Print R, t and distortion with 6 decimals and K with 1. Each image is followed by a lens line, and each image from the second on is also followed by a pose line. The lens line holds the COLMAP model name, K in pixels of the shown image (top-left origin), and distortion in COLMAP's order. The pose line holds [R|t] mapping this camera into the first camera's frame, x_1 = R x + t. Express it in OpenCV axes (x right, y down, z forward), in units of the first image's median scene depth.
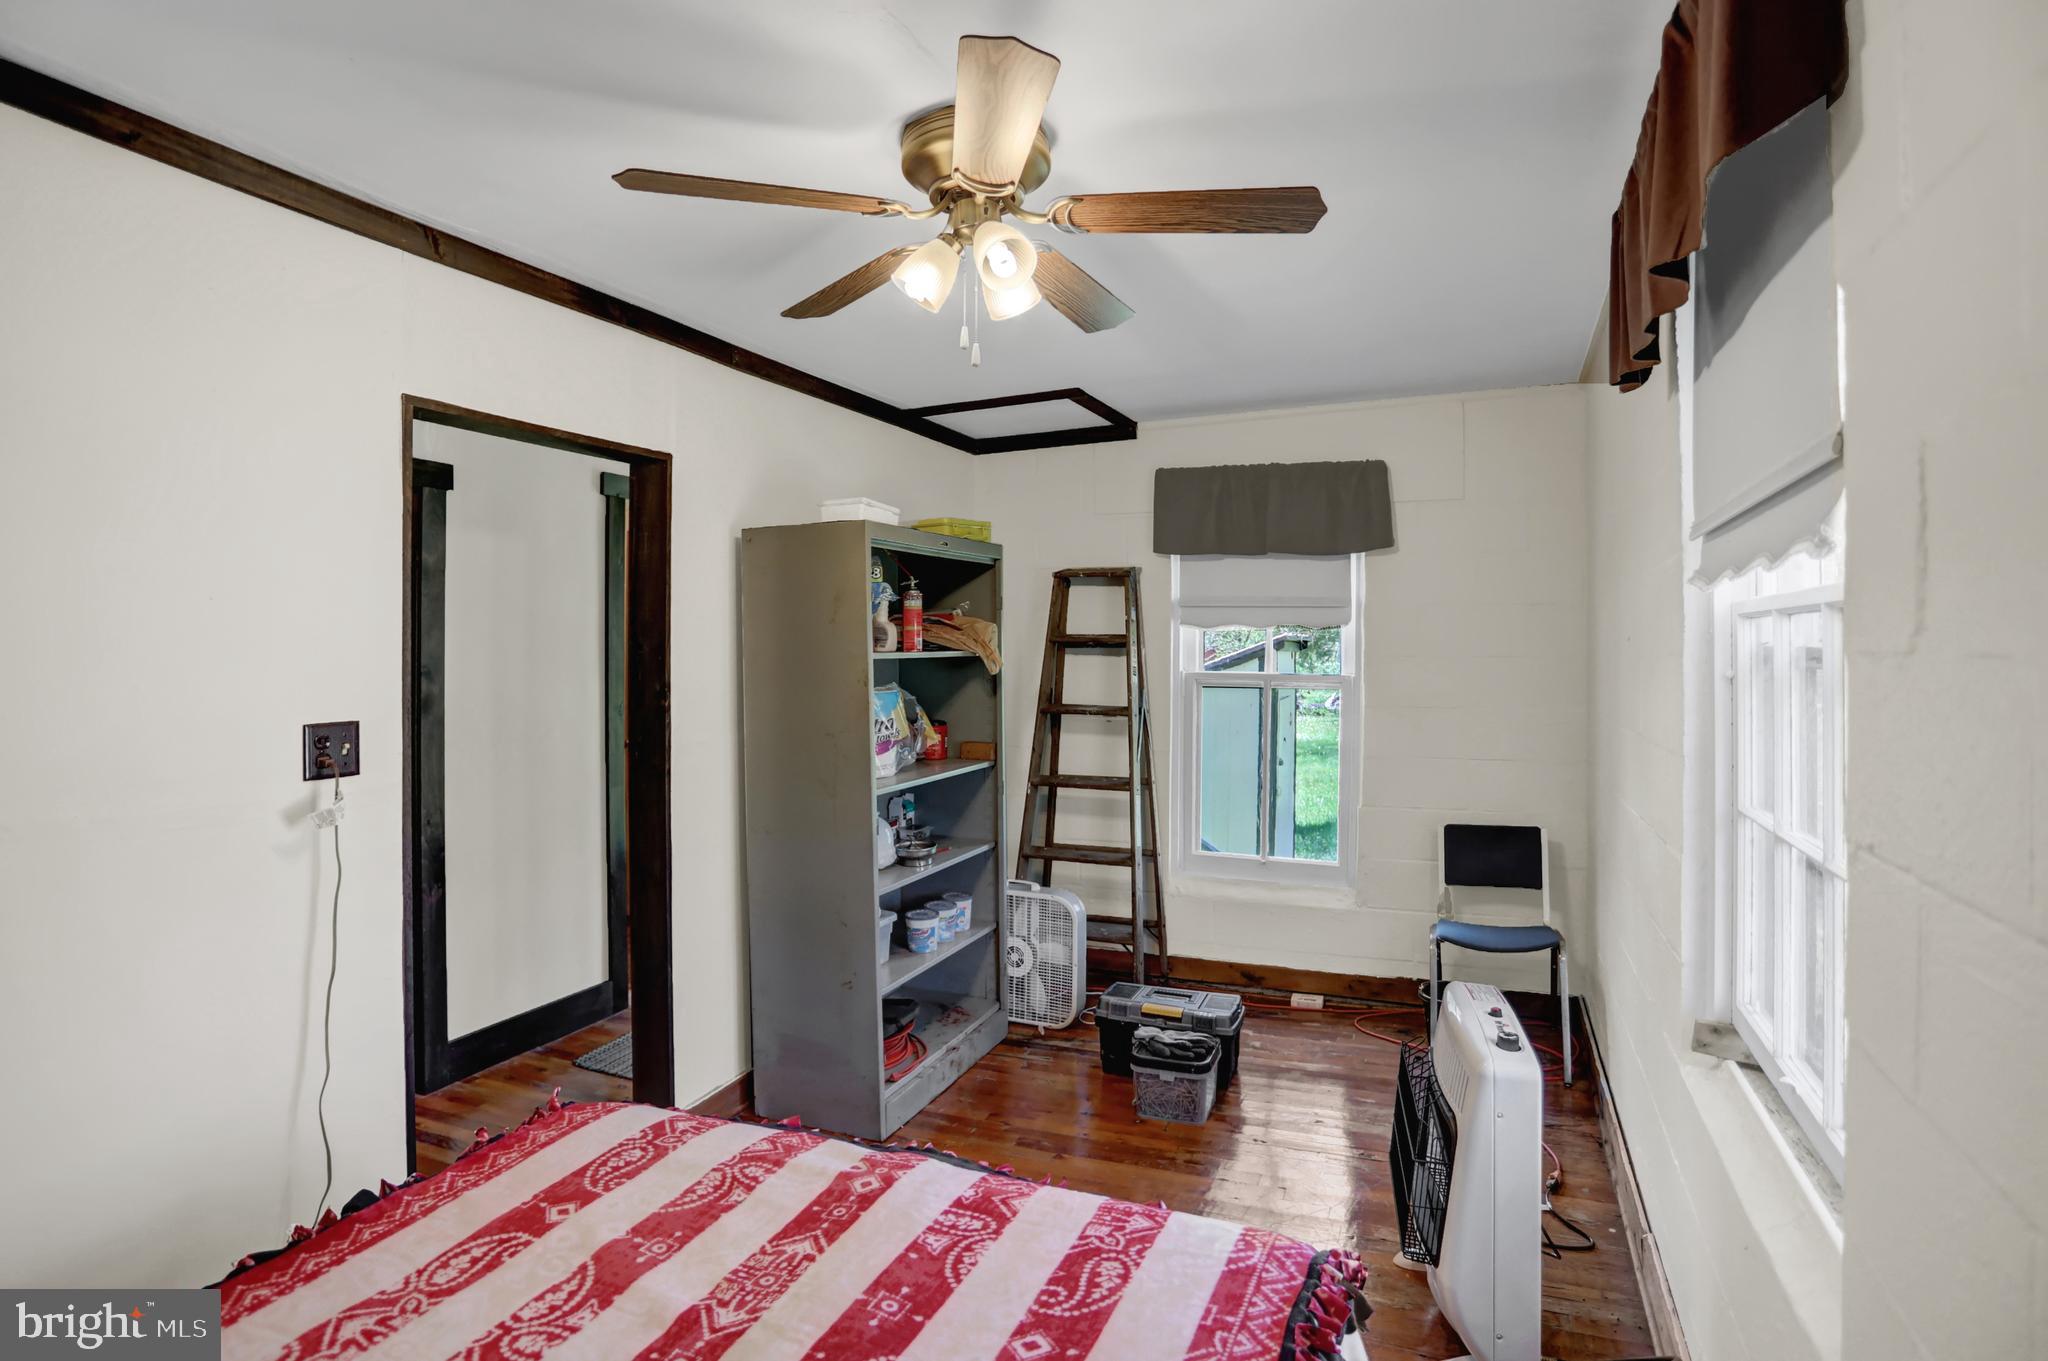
lens RADIAL K [[1030.5, 0, 1011.2], [0, 1030.5, 678.1], [0, 0, 1]] dist [-0.070452, 0.033043]
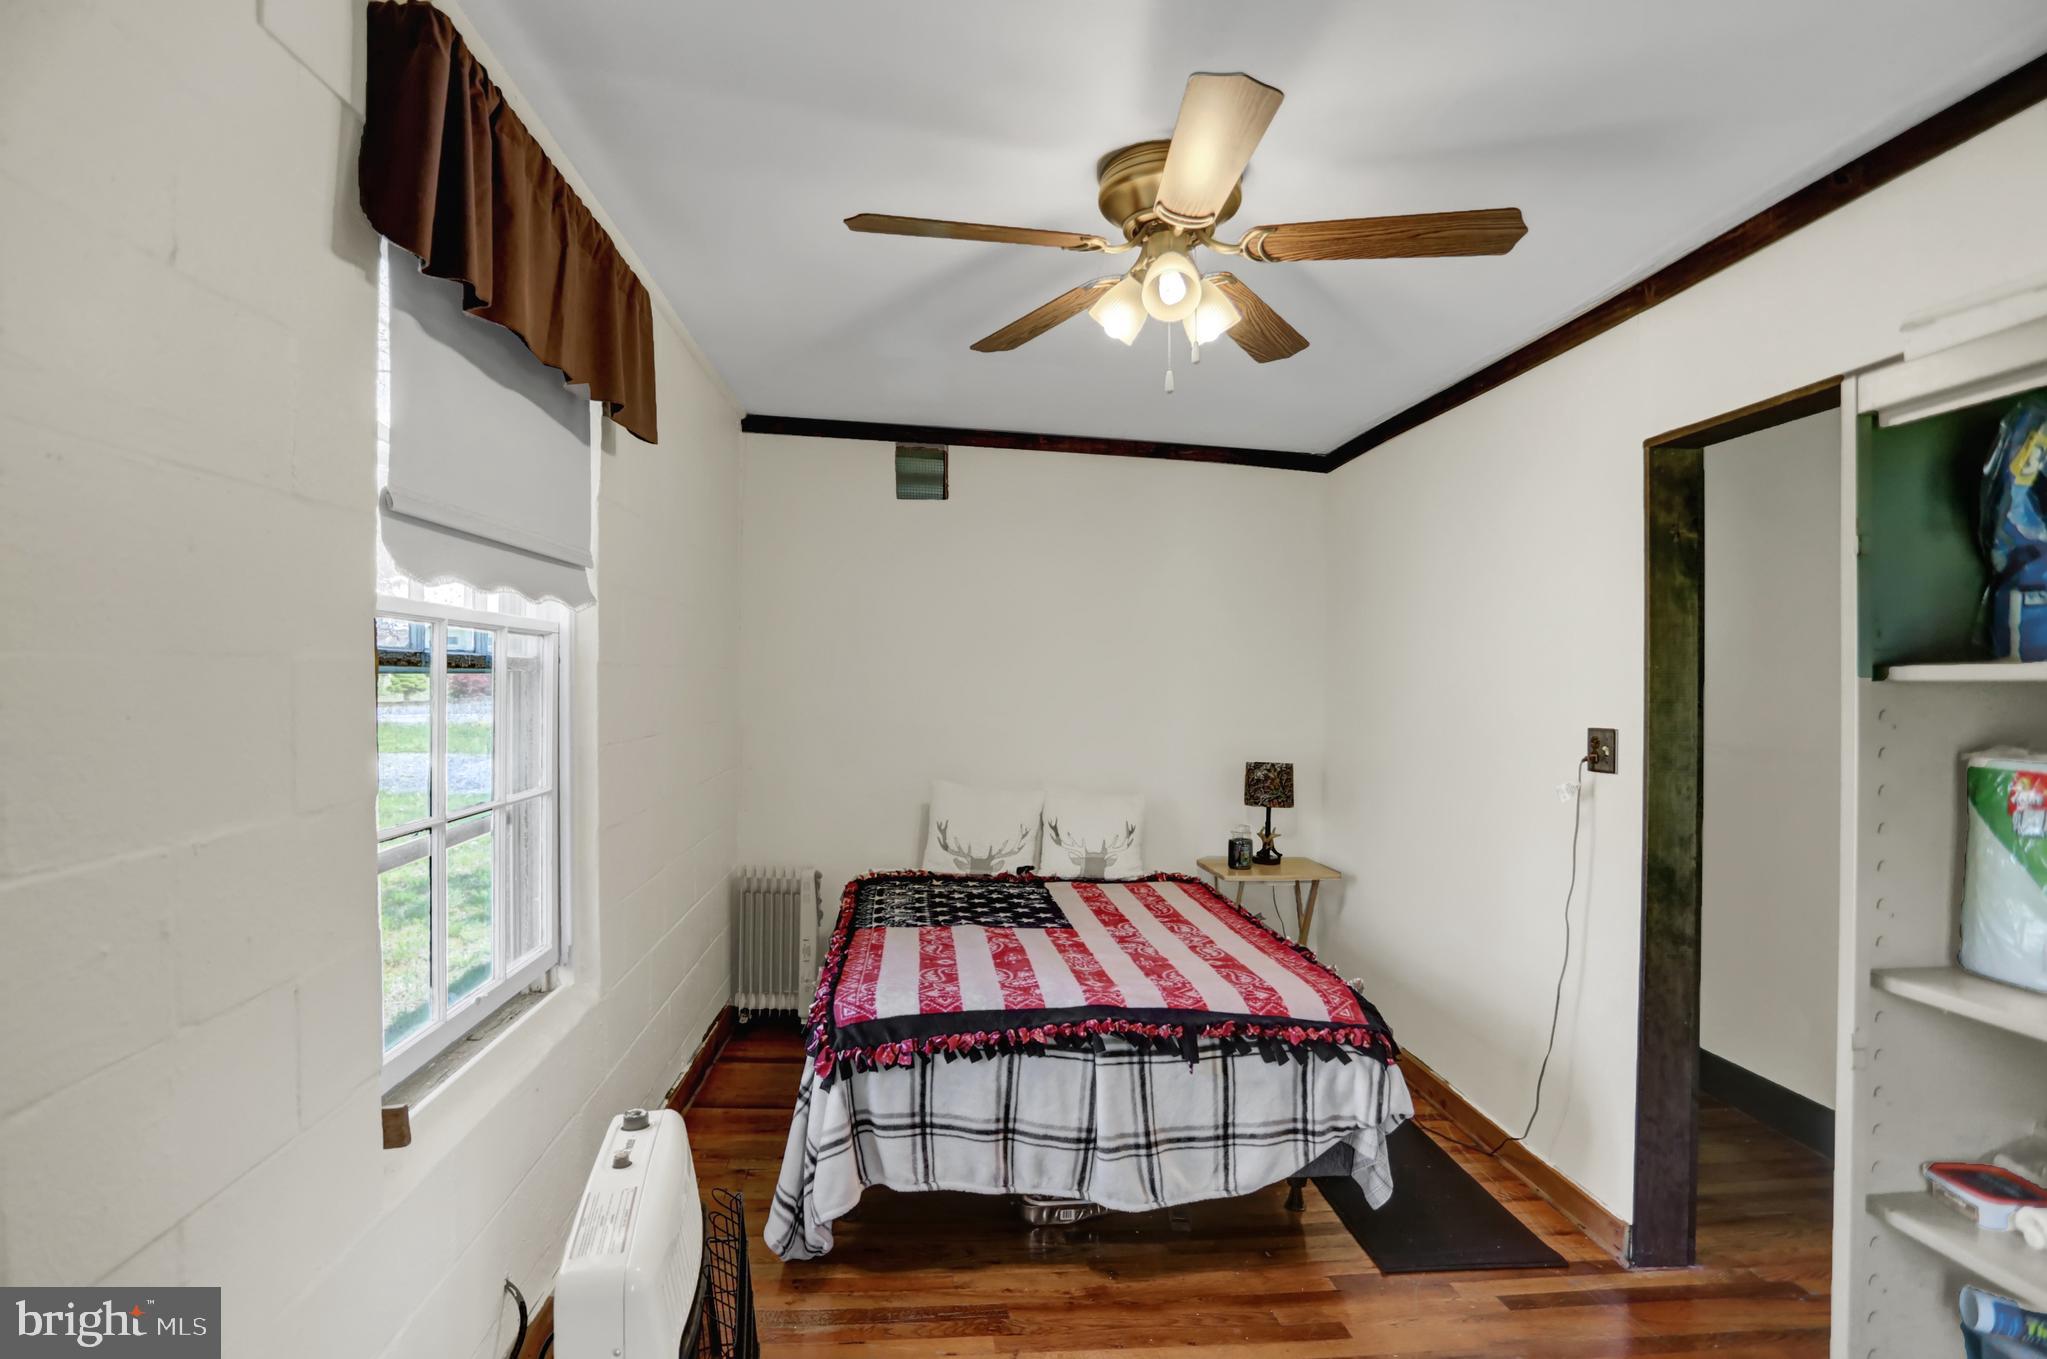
lens RADIAL K [[1030.0, 0, 1010.7], [0, 1030.0, 677.1], [0, 0, 1]] dist [-0.070452, 0.033043]
pose [[-0.880641, -0.005824, -0.473749, 0.846075], [-0.008789, 0.999953, 0.004046, -0.016508], [0.473703, 0.007727, -0.880651, 2.611841]]
